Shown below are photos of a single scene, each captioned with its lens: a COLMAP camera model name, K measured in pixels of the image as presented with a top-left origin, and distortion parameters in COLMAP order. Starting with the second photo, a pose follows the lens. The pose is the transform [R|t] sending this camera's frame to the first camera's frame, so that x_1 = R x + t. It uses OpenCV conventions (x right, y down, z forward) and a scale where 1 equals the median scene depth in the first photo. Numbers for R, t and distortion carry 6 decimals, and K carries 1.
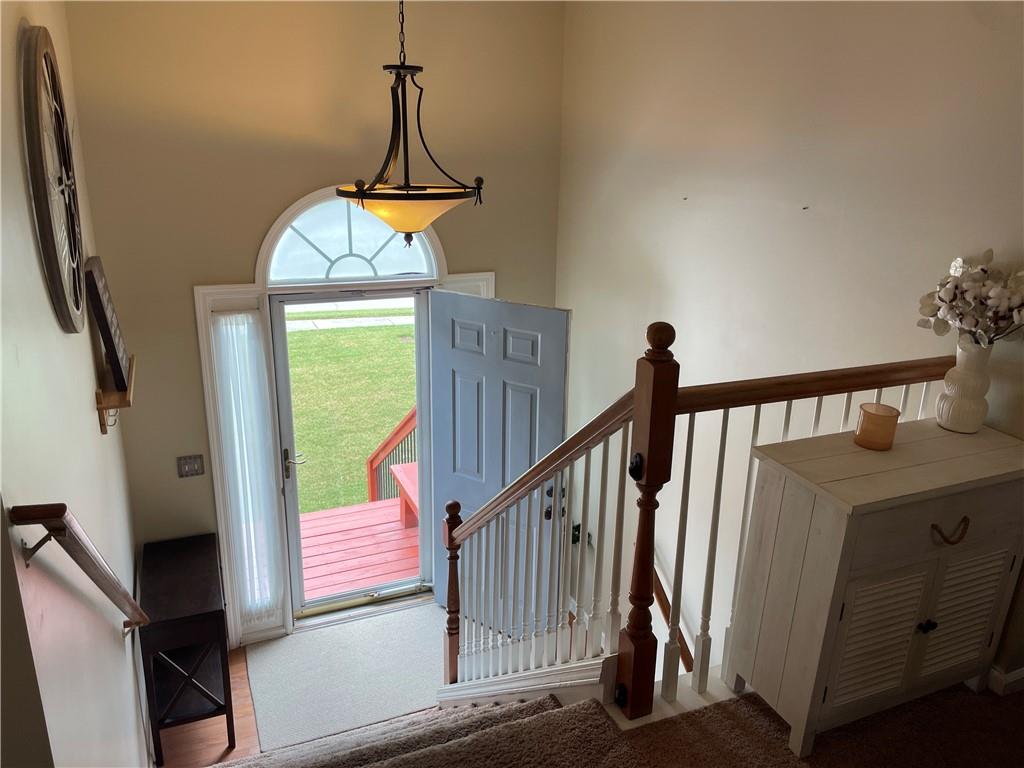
lens RADIAL K [[774.0, 0, 512.2], [0, 774.0, 381.5], [0, 0, 1]] dist [0.050923, -0.005777]
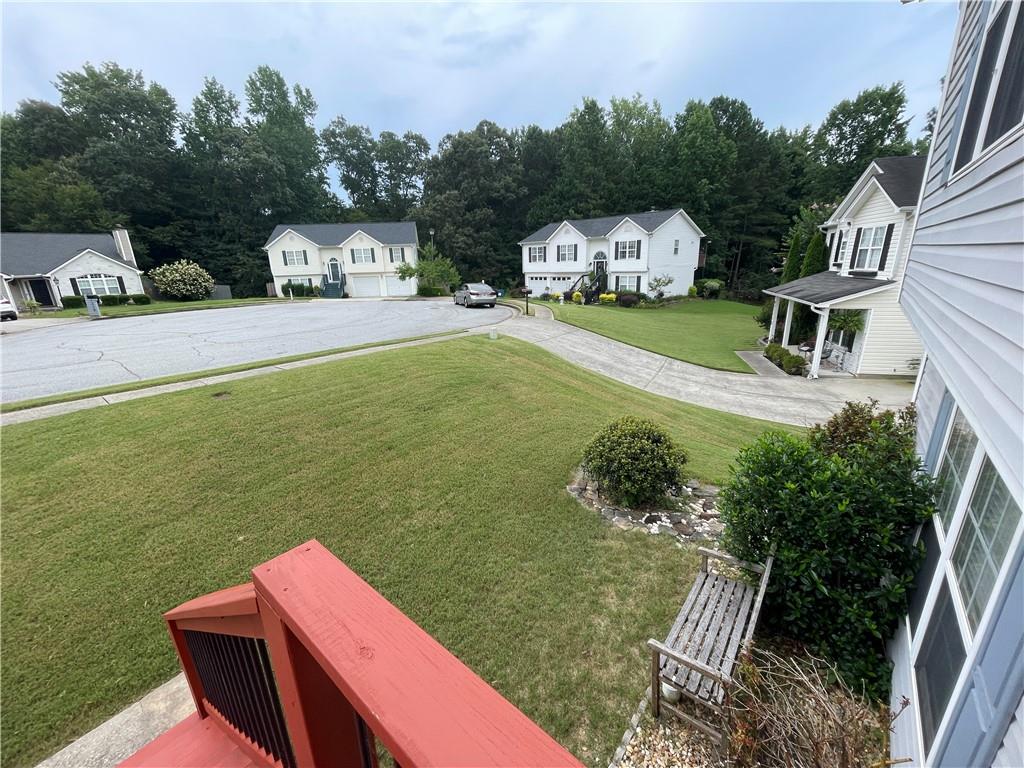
lens RADIAL K [[414.7, 0, 511.5], [0, 414.7, 383.9], [0, 0, 1]] dist [-0.013063, -0.000751]
pose [[0.883525, -0.177473, 0.433458, -0.038870], [0.185629, 0.982331, 0.023828, -0.016233], [-0.430028, 0.059410, 0.900858, 0.395777]]
